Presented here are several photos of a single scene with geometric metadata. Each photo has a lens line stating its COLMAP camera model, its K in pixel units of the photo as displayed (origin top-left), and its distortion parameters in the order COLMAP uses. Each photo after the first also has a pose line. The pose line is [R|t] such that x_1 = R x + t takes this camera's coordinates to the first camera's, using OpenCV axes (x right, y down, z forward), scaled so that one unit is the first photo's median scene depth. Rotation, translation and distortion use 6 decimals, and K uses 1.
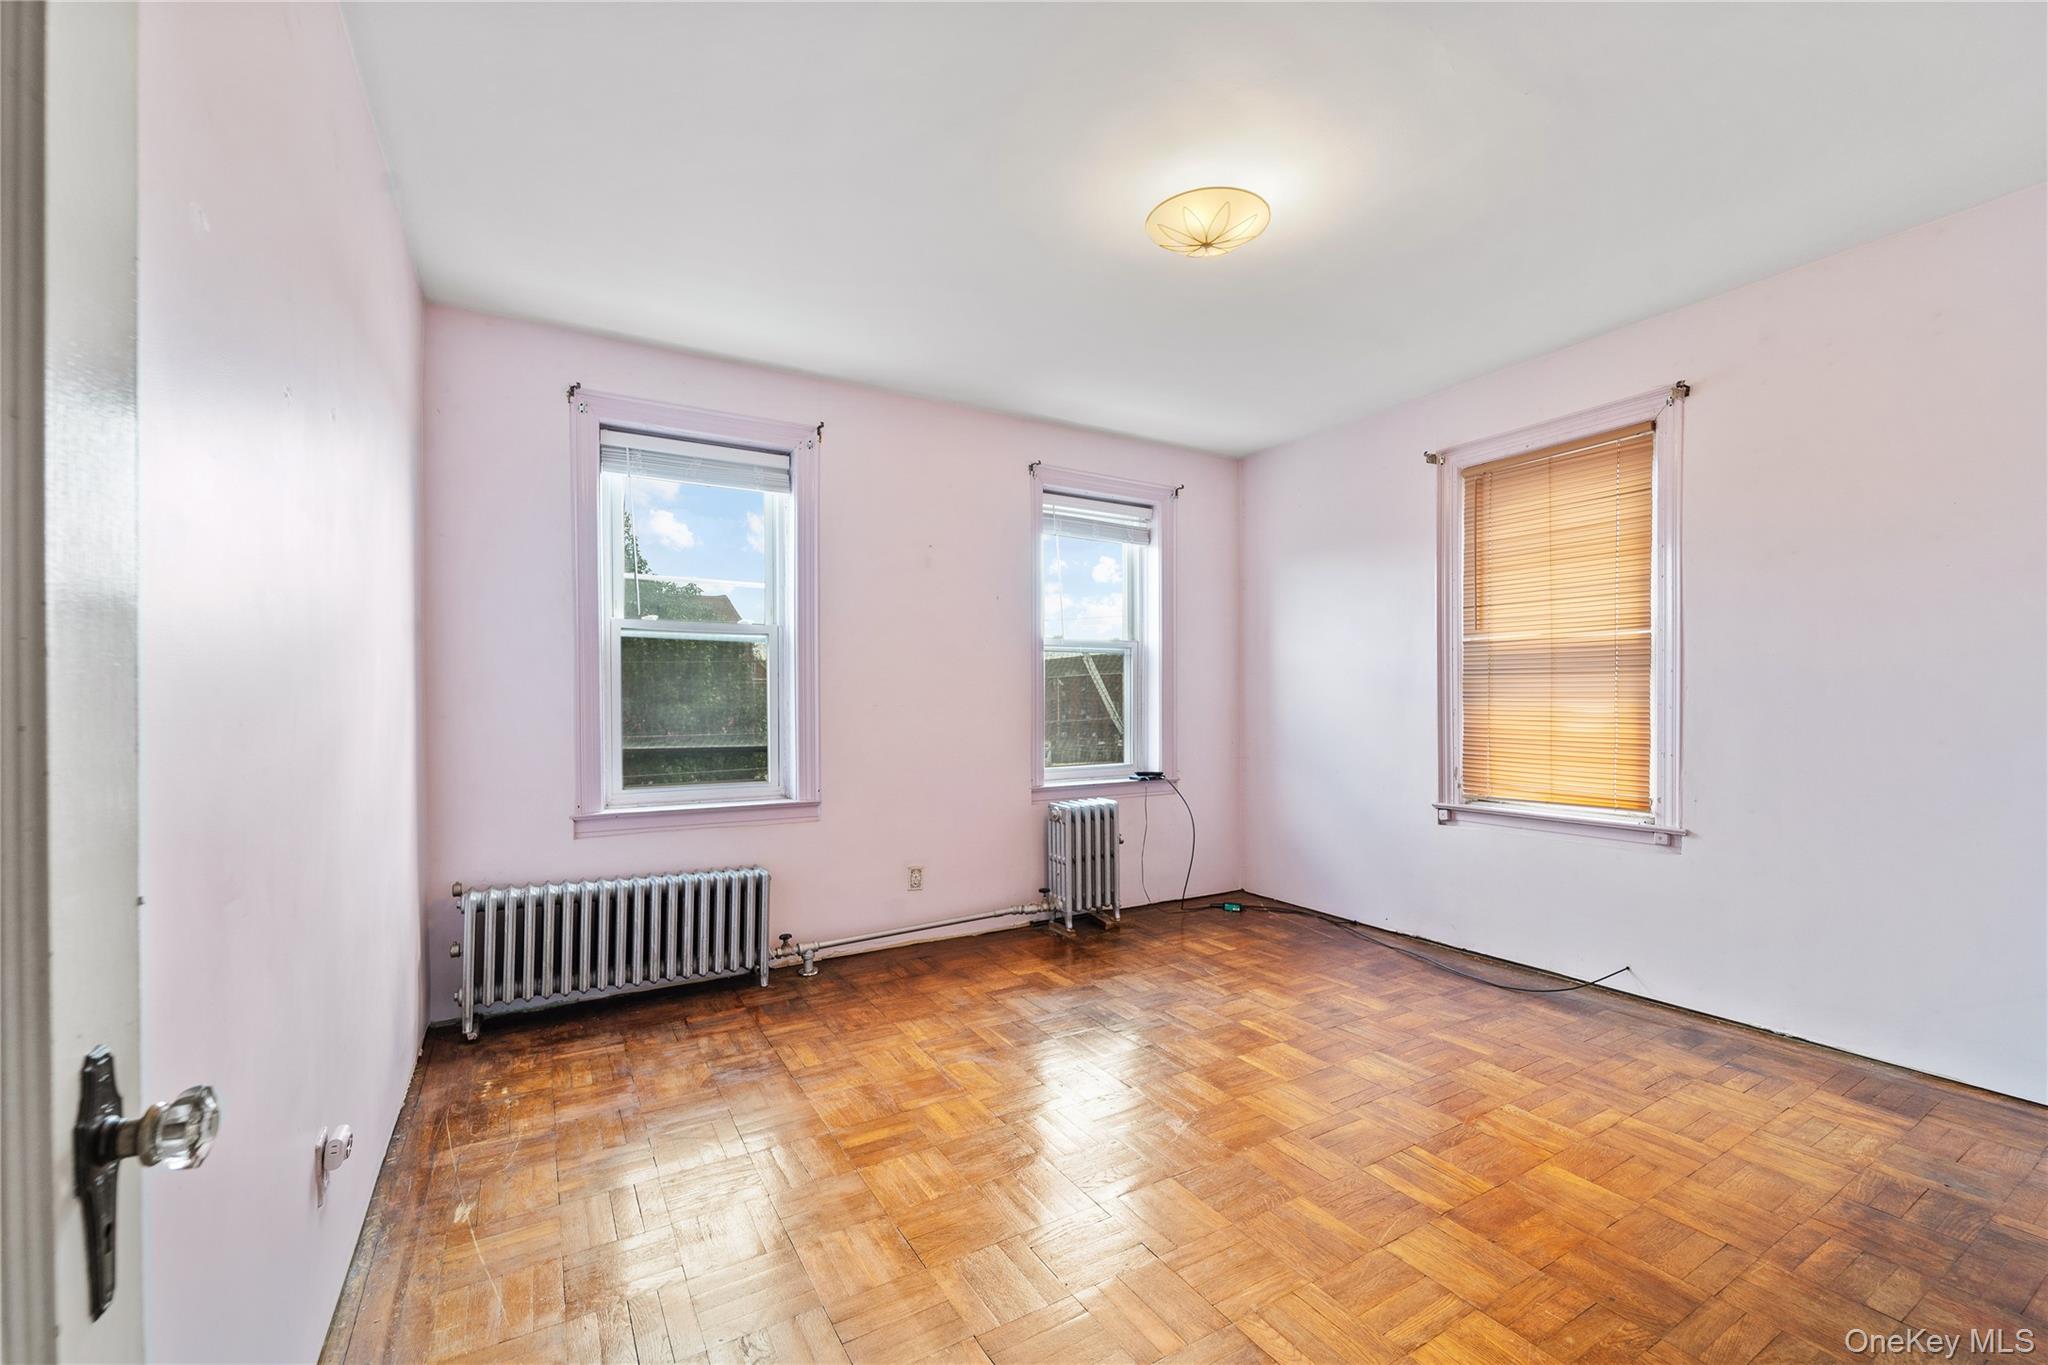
lens RADIAL K [[839.4, 0, 1021.4], [0, 839.4, 716.1], [0, 0, 1]] dist [0.000144, 0.000034]
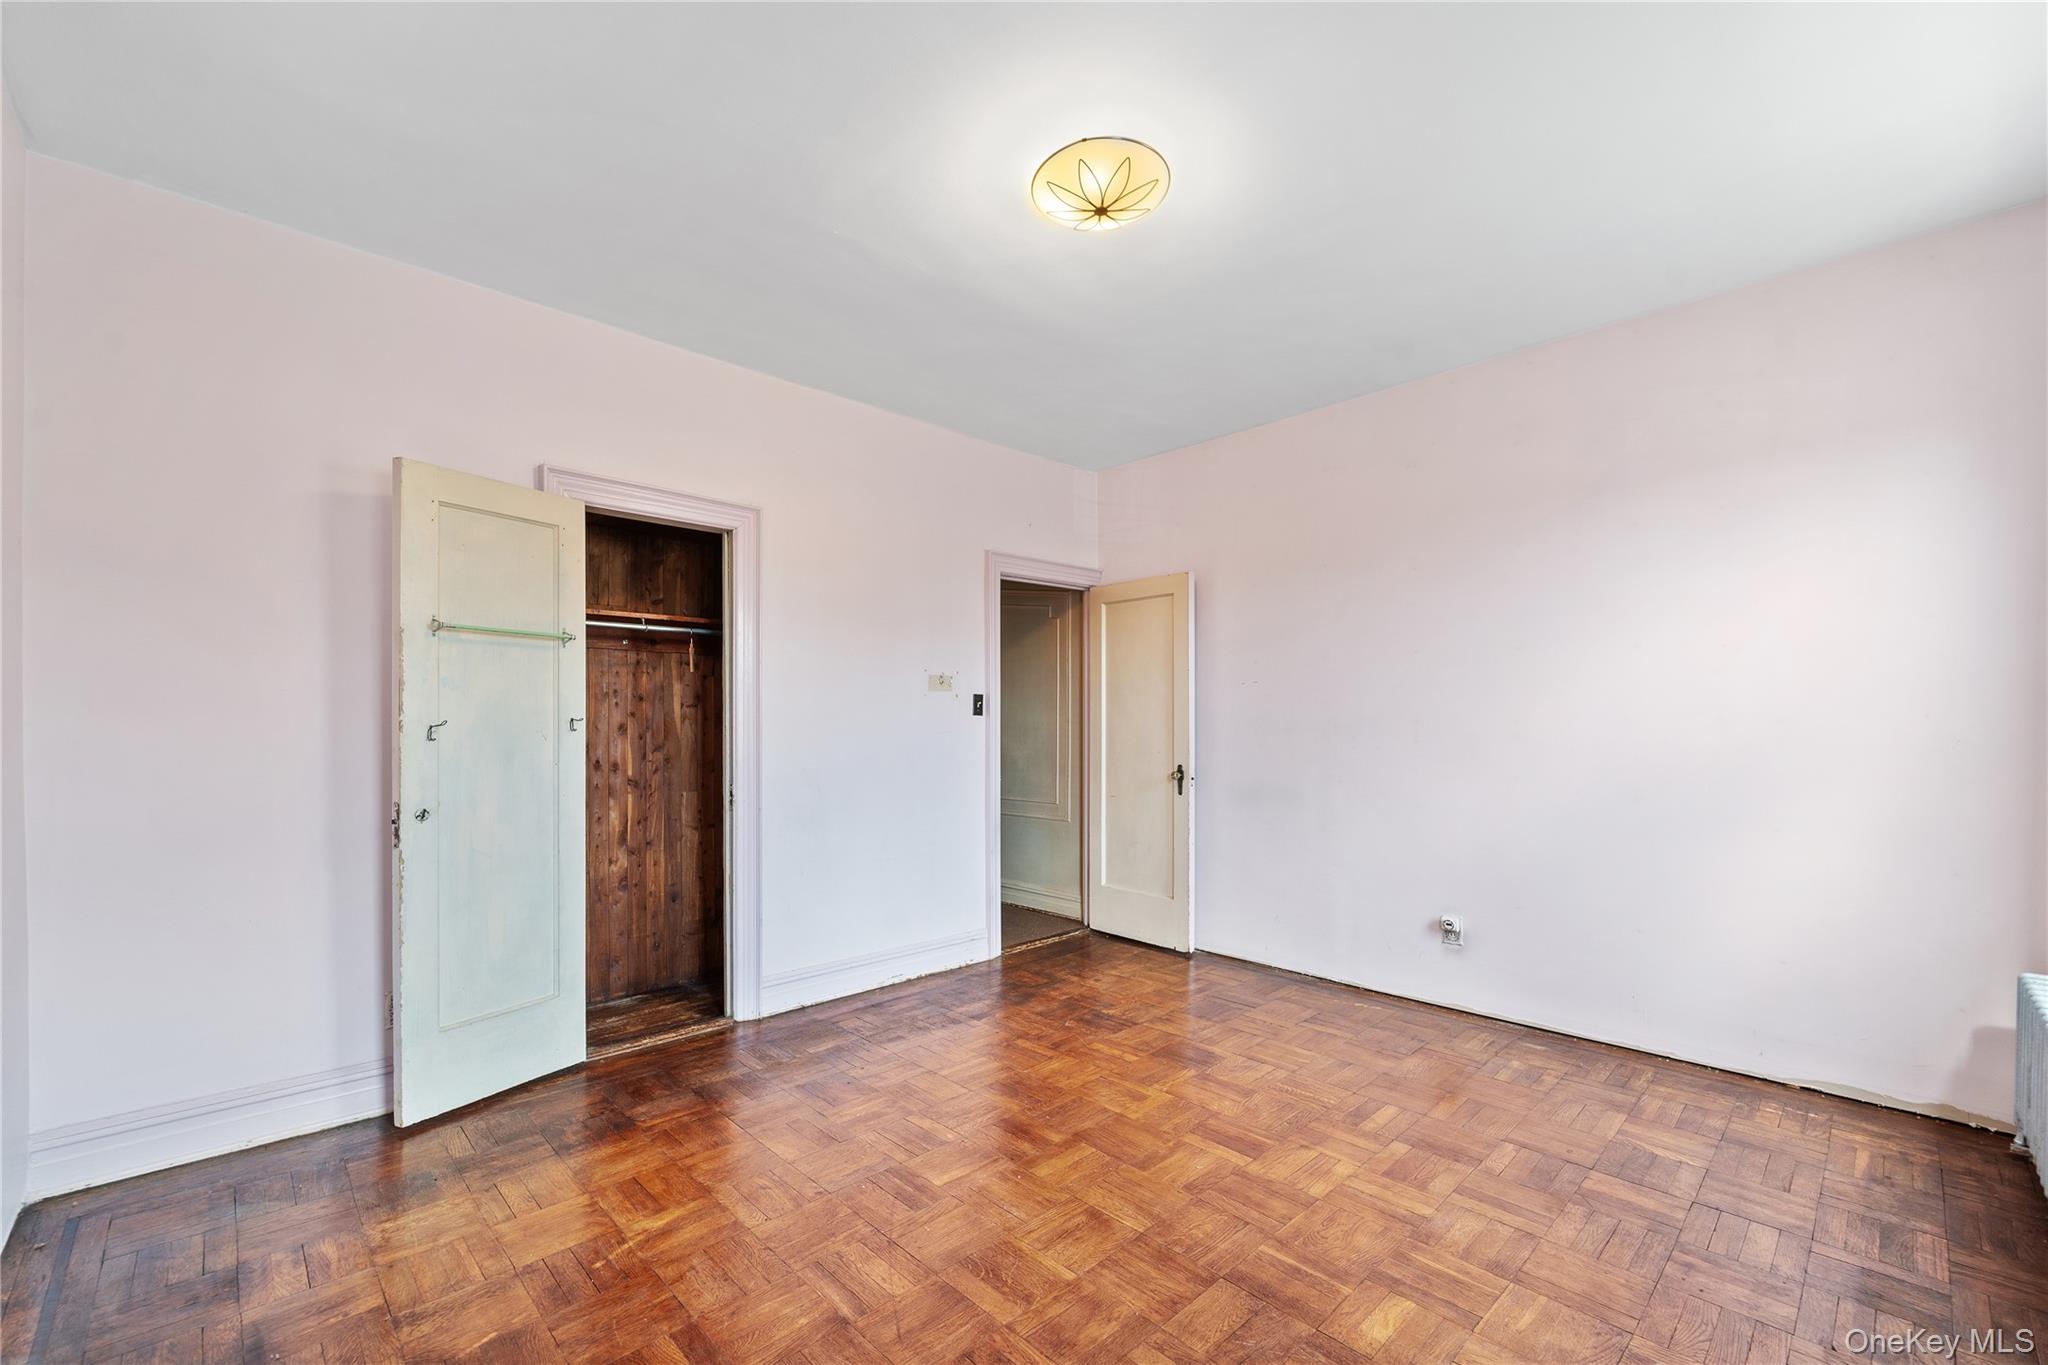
lens RADIAL K [[839.4, 0, 1021.4], [0, 839.4, 716.1], [0, 0, 1]] dist [0.000144, 0.000034]
pose [[-0.972478, 0.004917, -0.232944, 0.502085], [0.003790, 0.999979, 0.005283, -0.034171], [0.232965, 0.004254, -0.972476, 1.811307]]
